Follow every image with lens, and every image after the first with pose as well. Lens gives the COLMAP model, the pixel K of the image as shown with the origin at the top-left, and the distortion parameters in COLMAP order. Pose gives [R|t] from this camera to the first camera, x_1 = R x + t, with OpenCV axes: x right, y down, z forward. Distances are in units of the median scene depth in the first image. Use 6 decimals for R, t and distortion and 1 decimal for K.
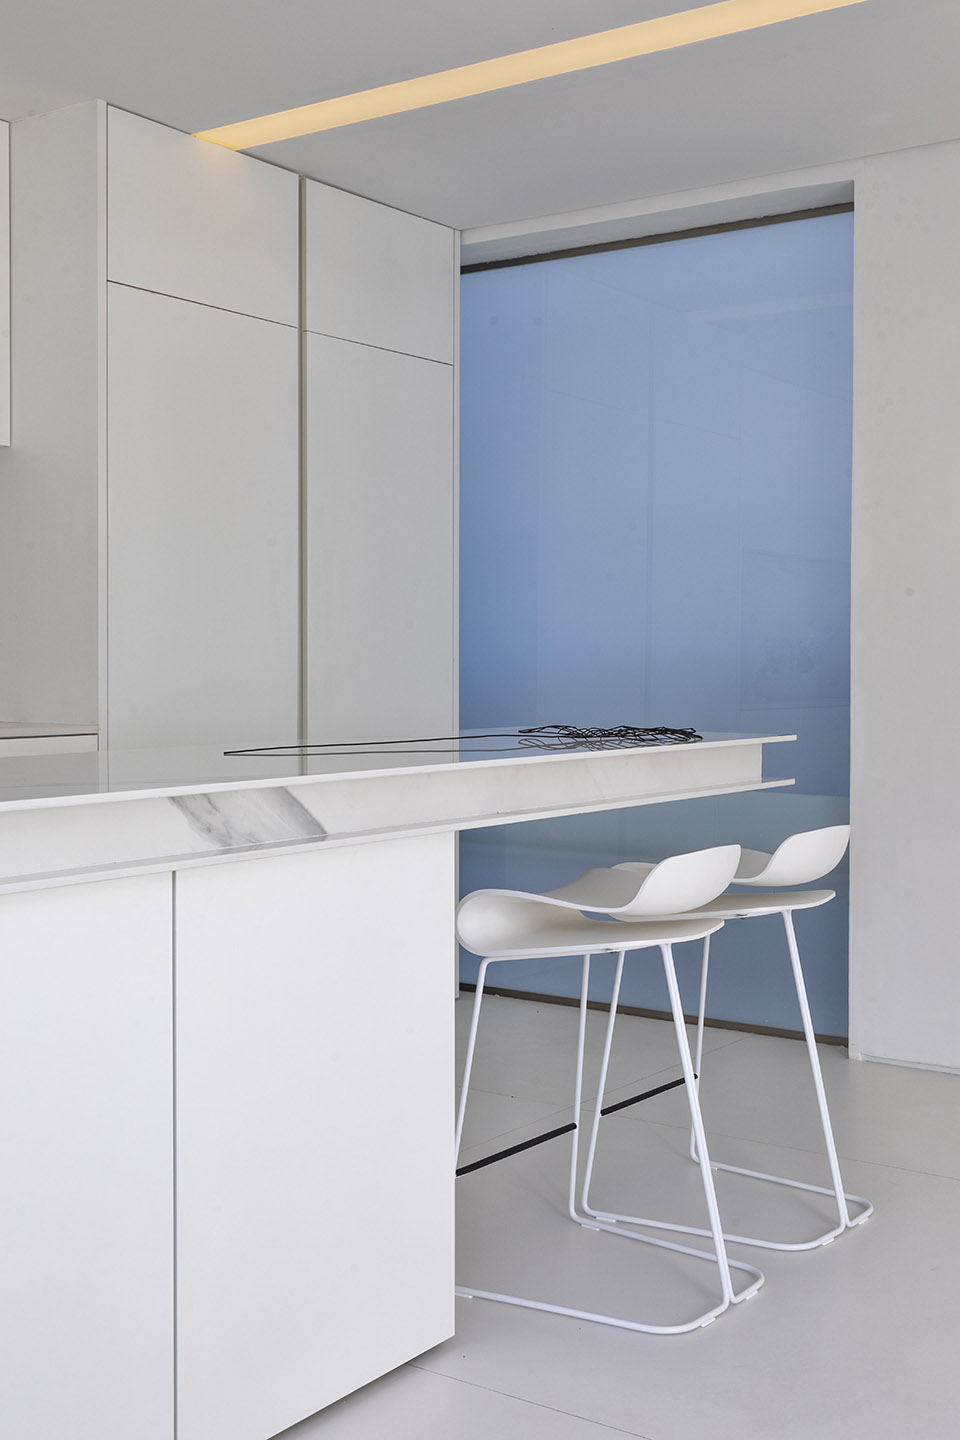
lens RADIAL K [[1649.5, 0, 480.0], [0, 1649.5, 720.0], [0, 0, 1]] dist [0.001209, 0.001230]
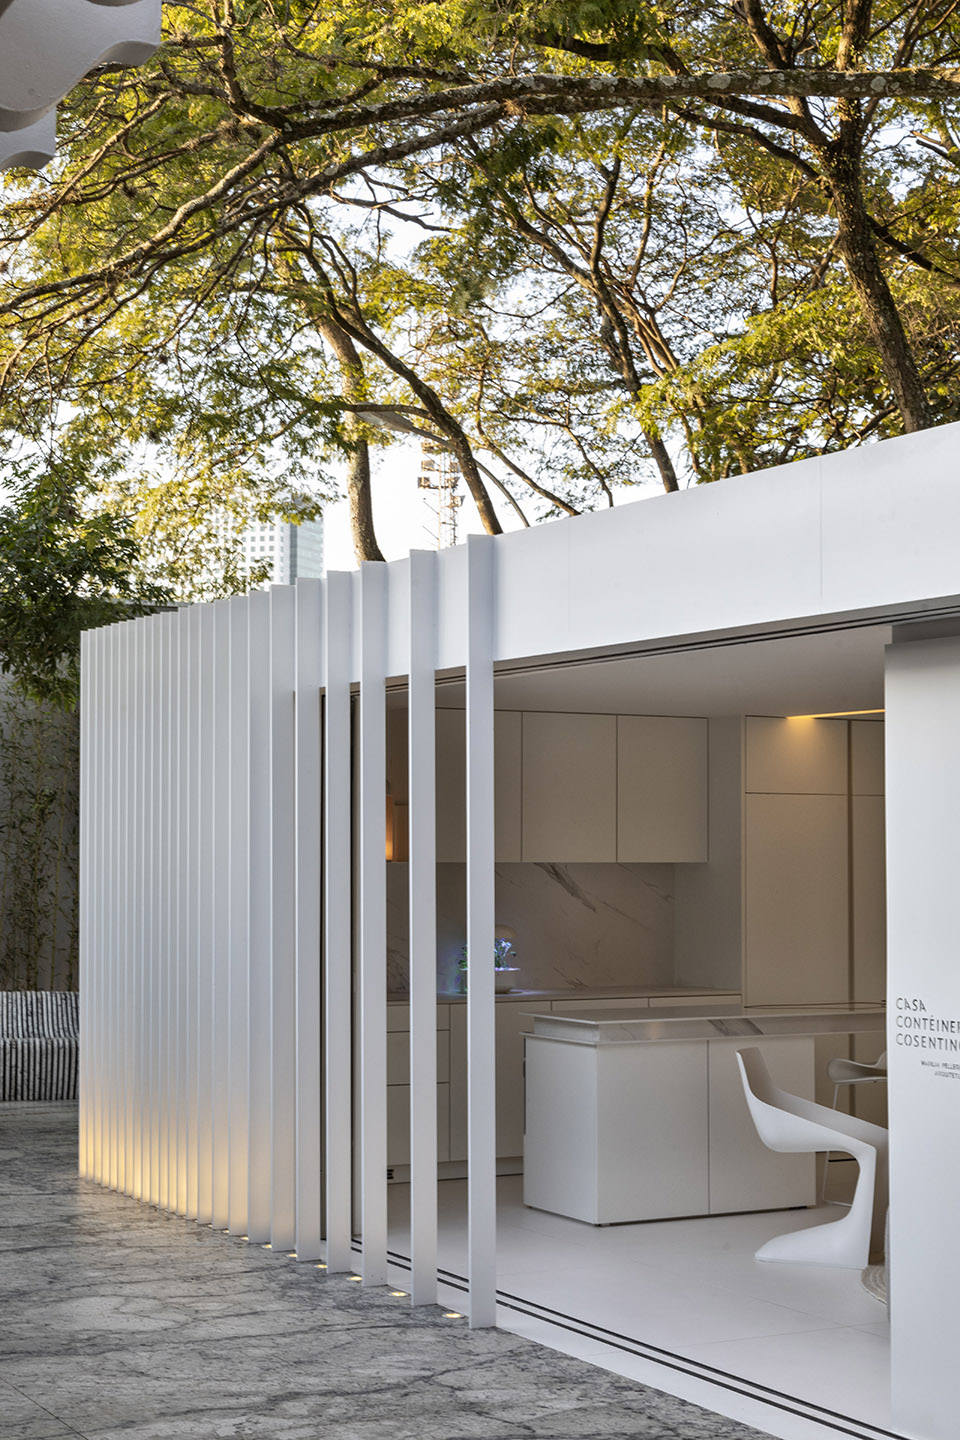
lens RADIAL K [[2319.6, 0, 449.5], [0, 2319.6, 755.5], [0, 0, 1]] dist [0.307809, -1.667242]
pose [[0.893630, -0.021179, -0.448304, 0.738887], [-0.013132, 0.997224, -0.073289, -0.069634], [0.448612, 0.071380, 0.890872, -1.772888]]
